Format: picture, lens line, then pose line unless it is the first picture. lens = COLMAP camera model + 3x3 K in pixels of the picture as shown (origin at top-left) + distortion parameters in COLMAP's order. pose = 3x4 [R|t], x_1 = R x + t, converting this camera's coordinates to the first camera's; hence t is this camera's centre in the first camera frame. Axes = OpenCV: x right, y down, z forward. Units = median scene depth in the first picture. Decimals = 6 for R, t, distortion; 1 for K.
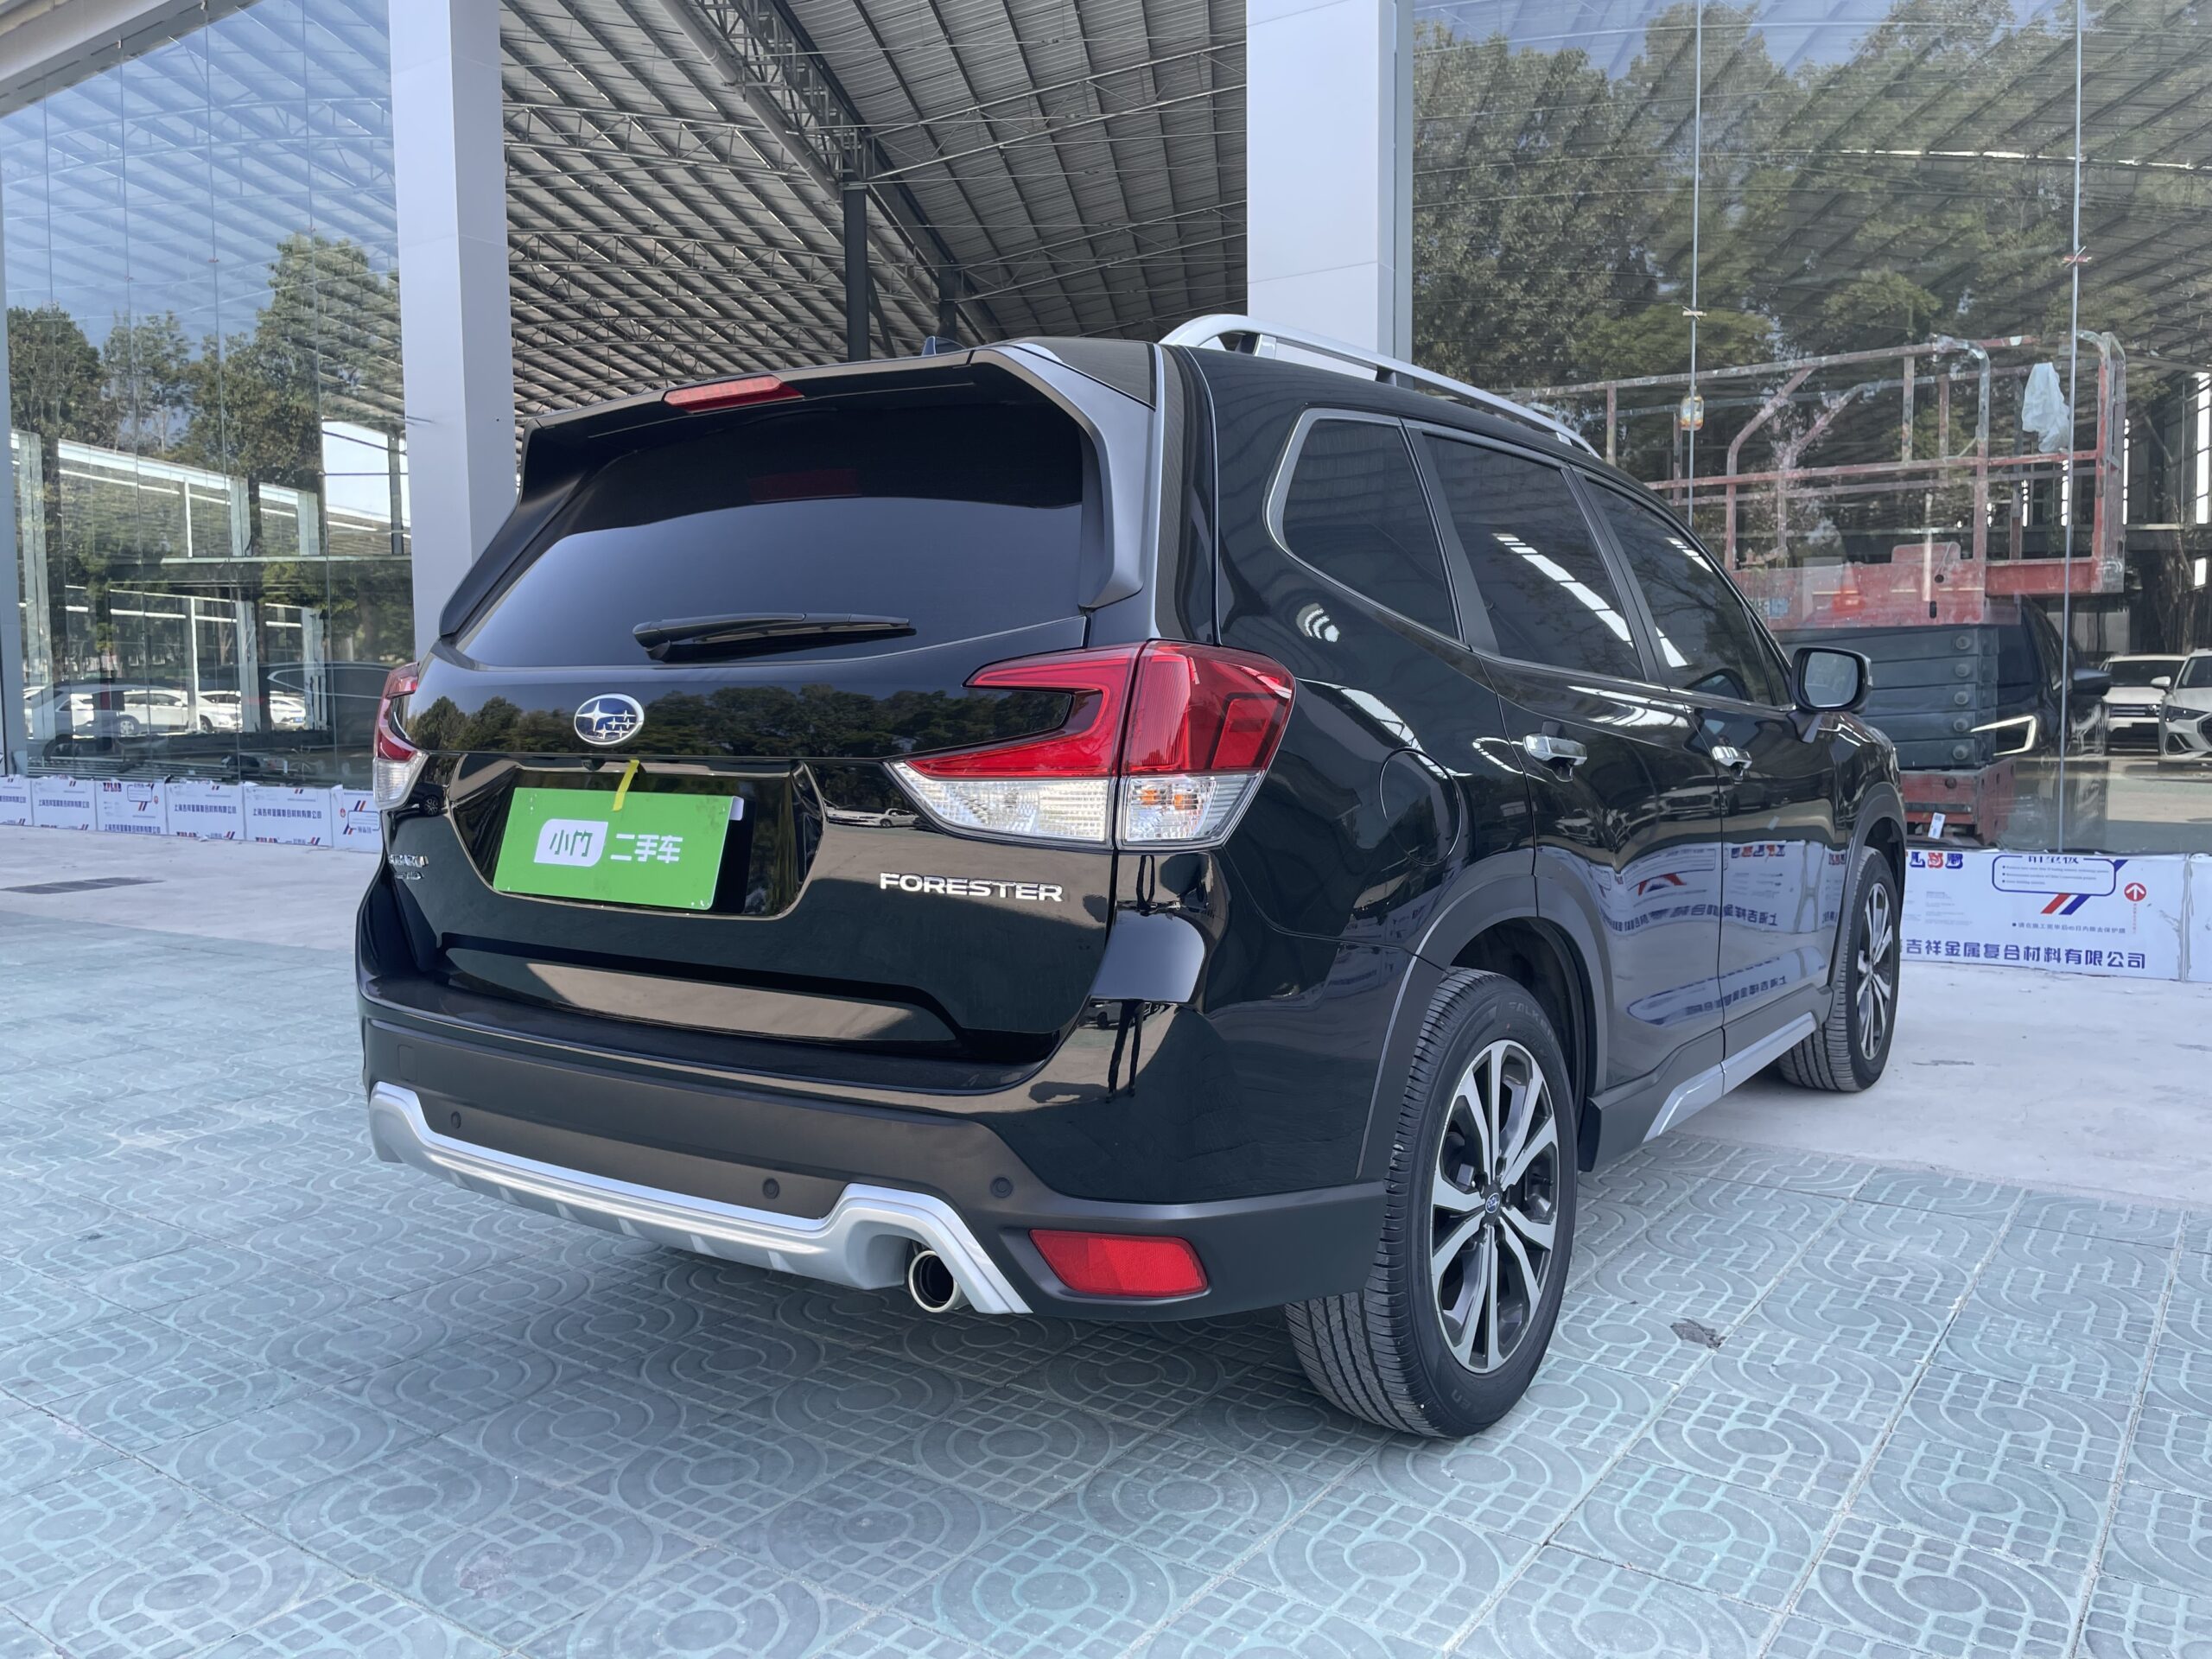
lens RADIAL K [[1675.2, 0, 1143.6], [0, 1675.2, 800.8], [0, 0, 1]] dist [0.061250, -0.091350]
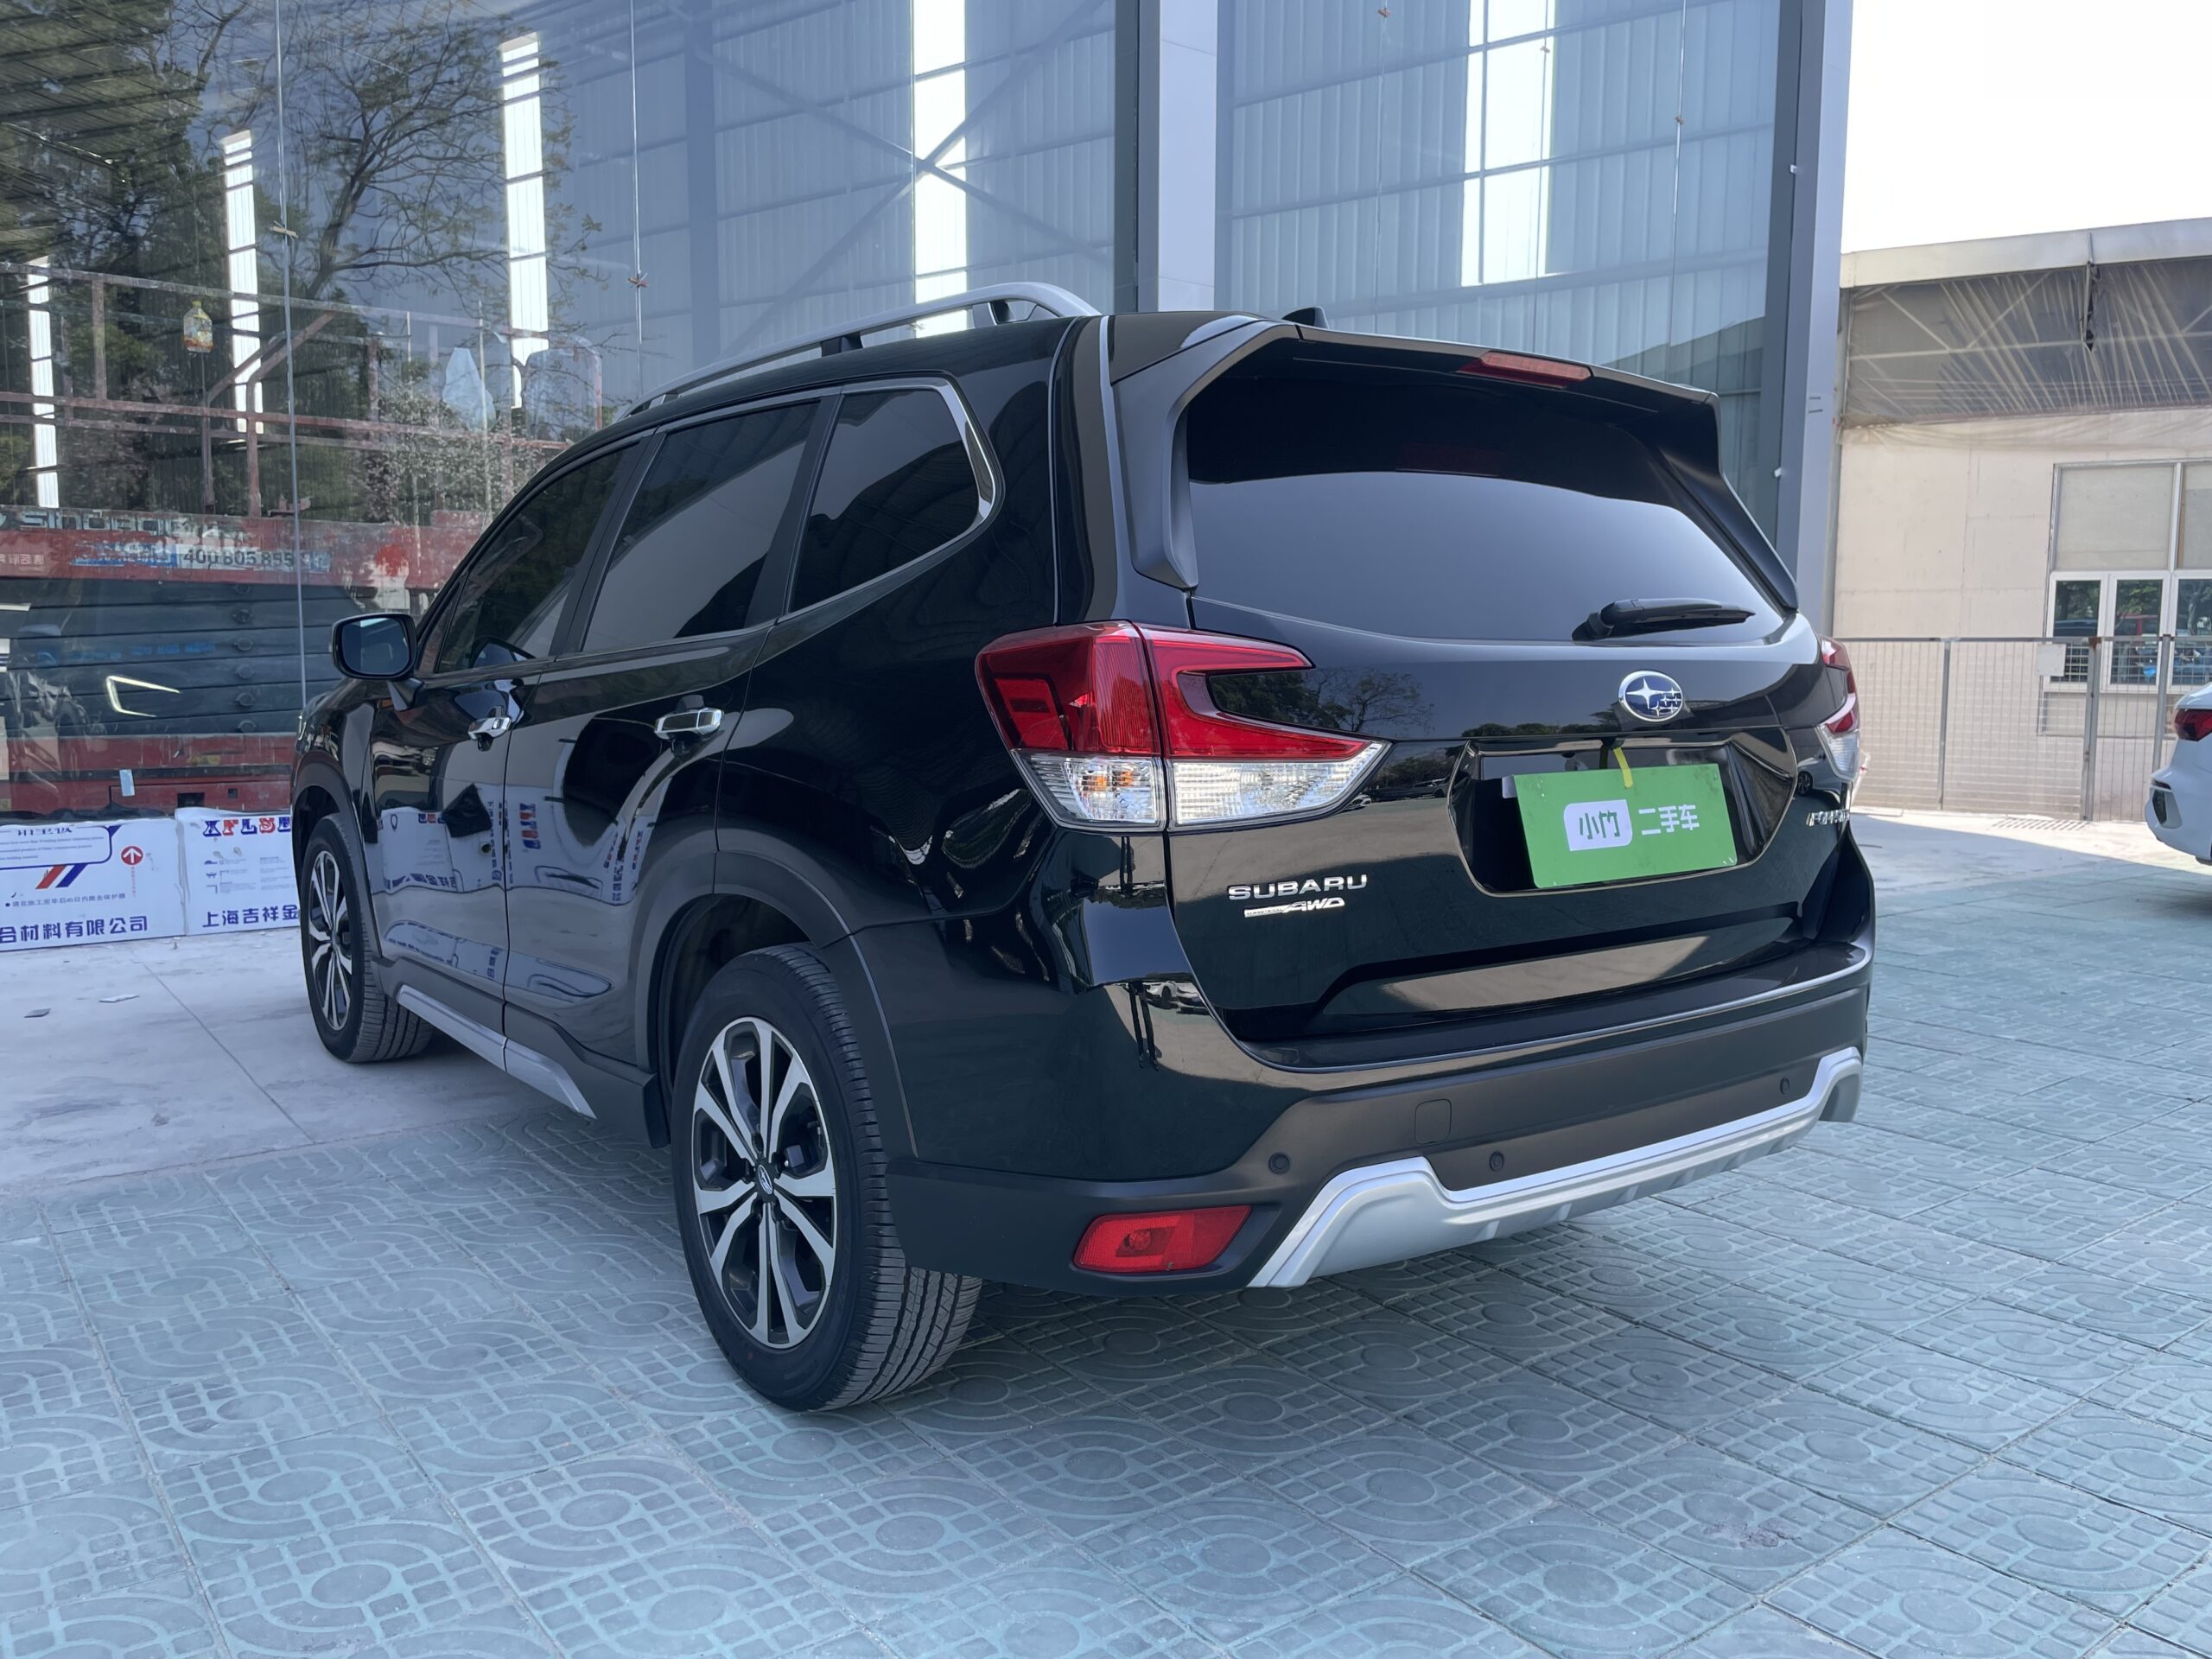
lens RADIAL K [[1675.2, 0, 1122.4], [0, 1675.2, 832.2], [0, 0, 1]] dist [0.061250, -0.091350]
pose [[0.311093, -0.088666, 0.946235, -1.269584], [0.049695, 0.995794, 0.076972, -0.055934], [-0.949079, 0.023077, 0.314190, 0.905742]]
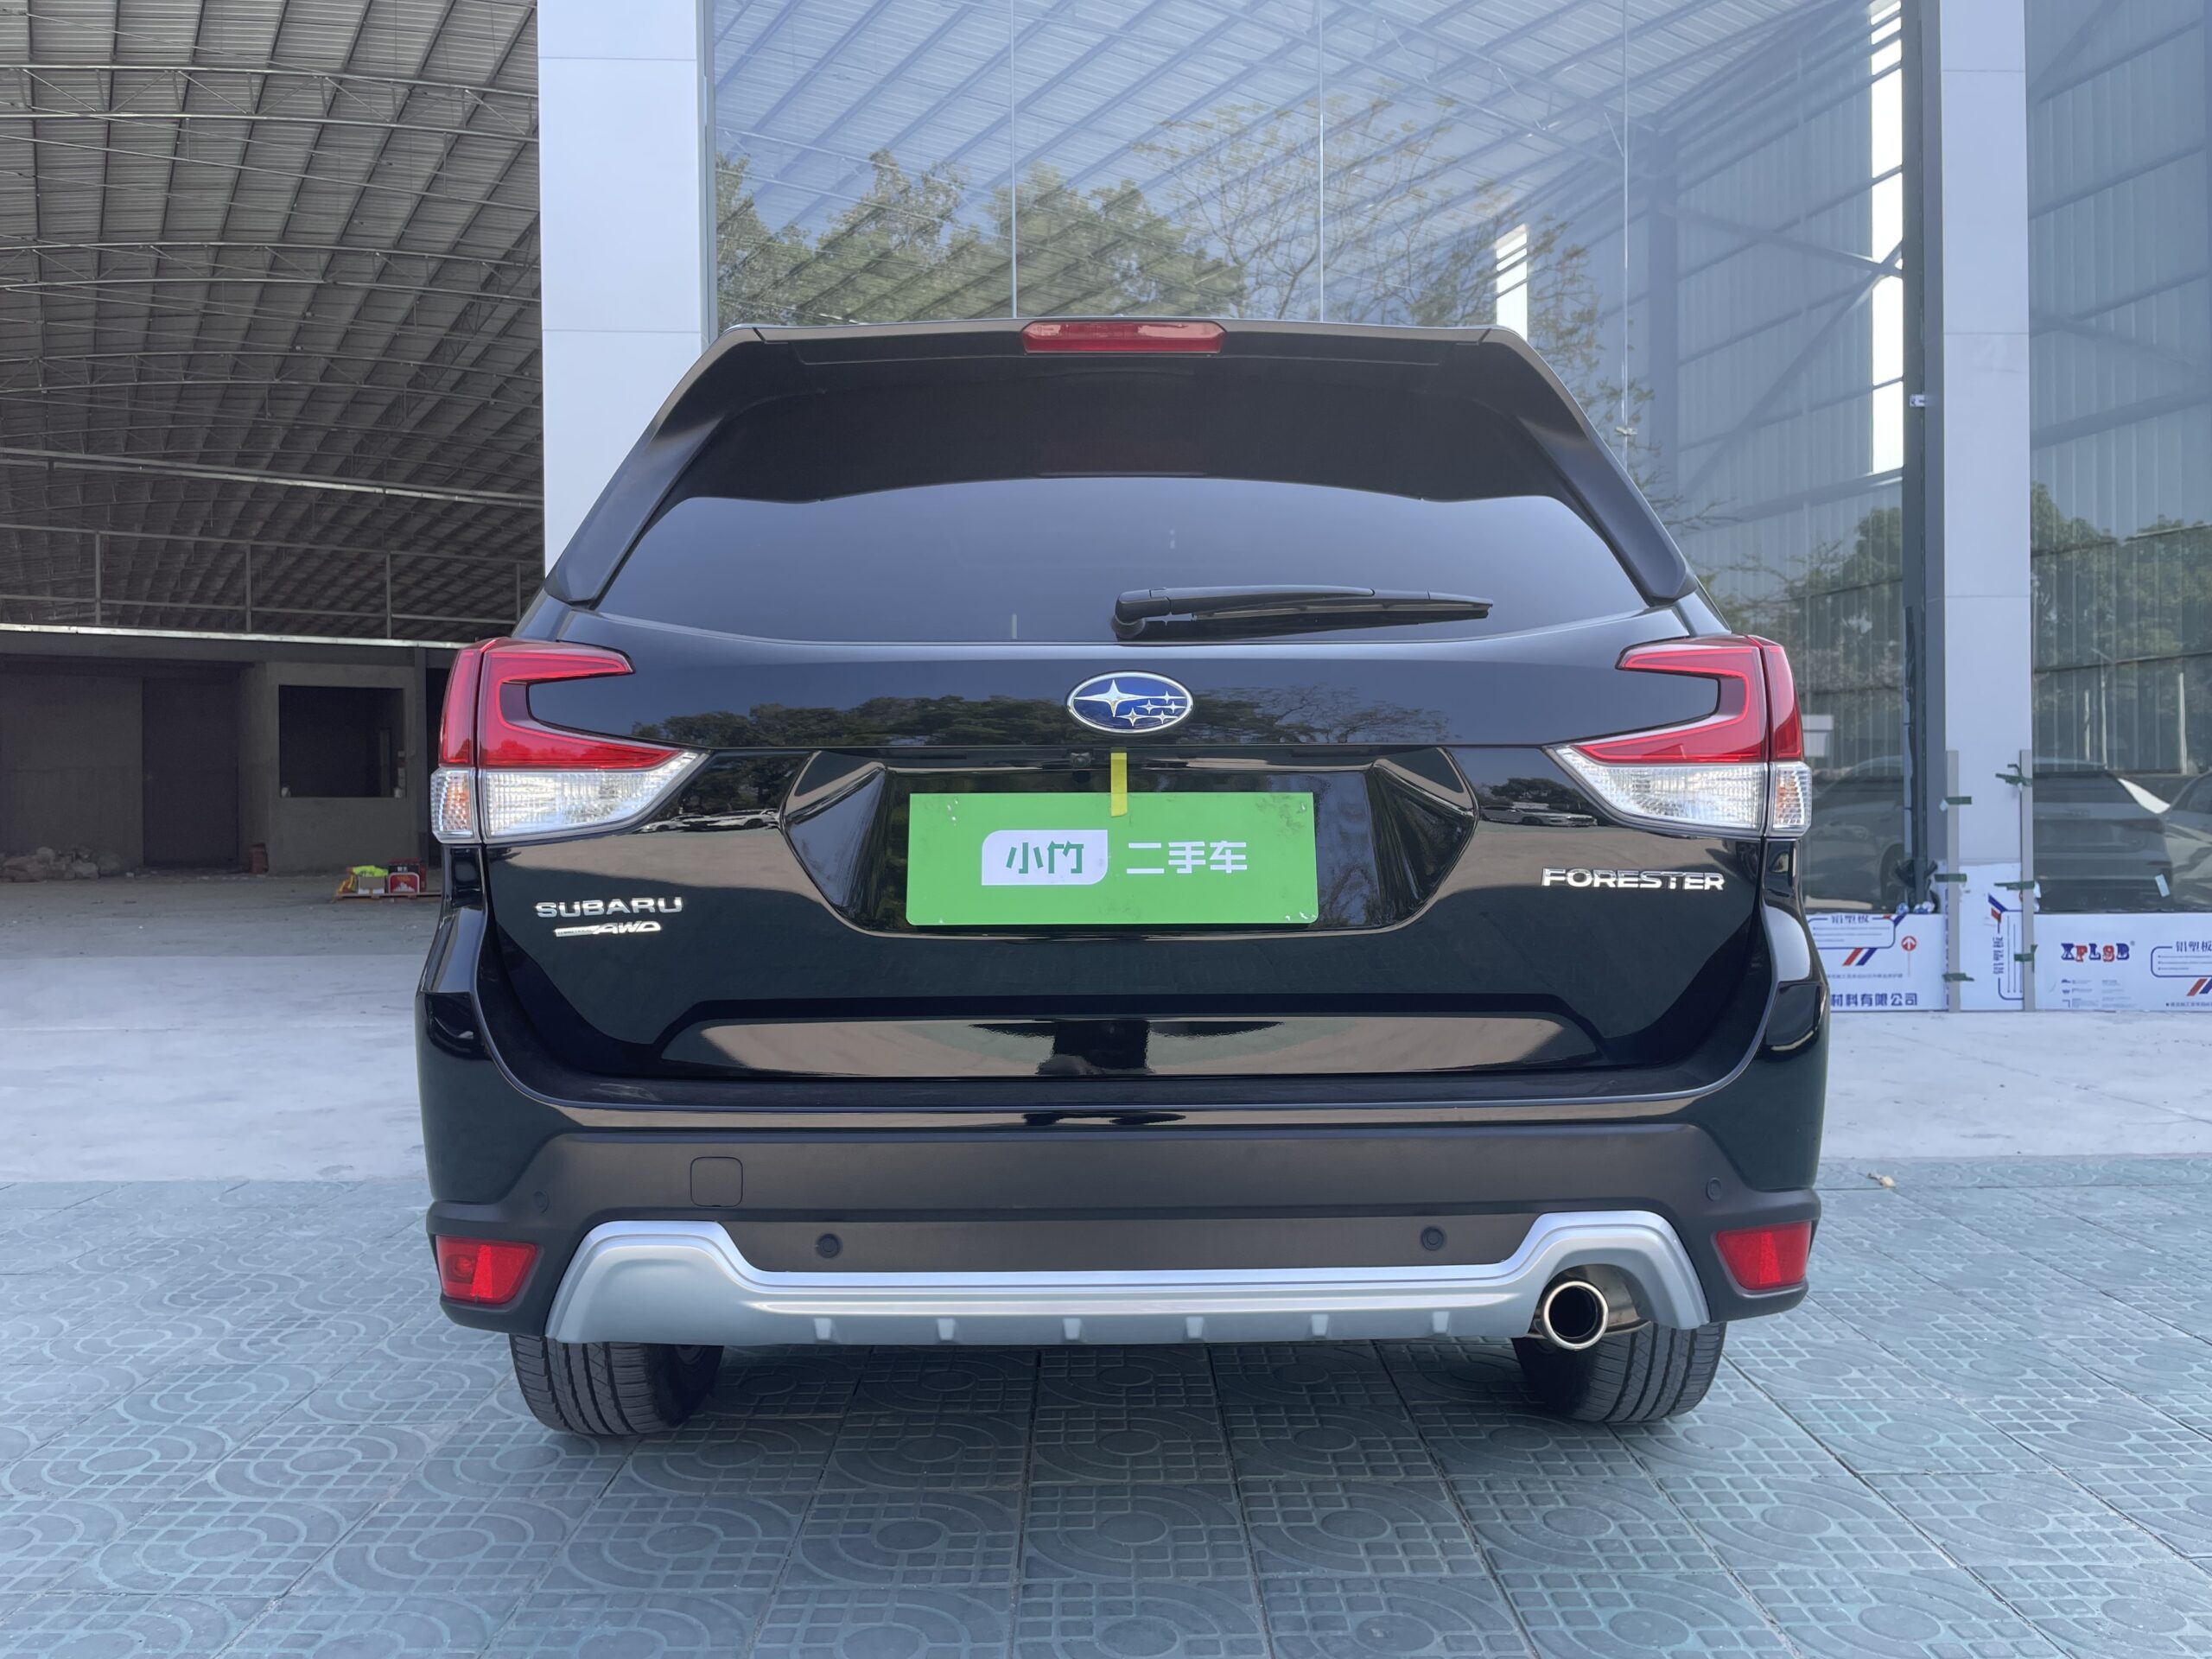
lens RADIAL K [[1675.2, 0, 1116.1], [0, 1675.2, 820.2], [0, 0, 1]] dist [0.061250, -0.091350]
pose [[0.812231, 0.001696, 0.583334, -0.731923], [0.035491, 0.998000, -0.052320, 0.046744], [-0.582255, 0.063199, 0.810546, 0.322429]]
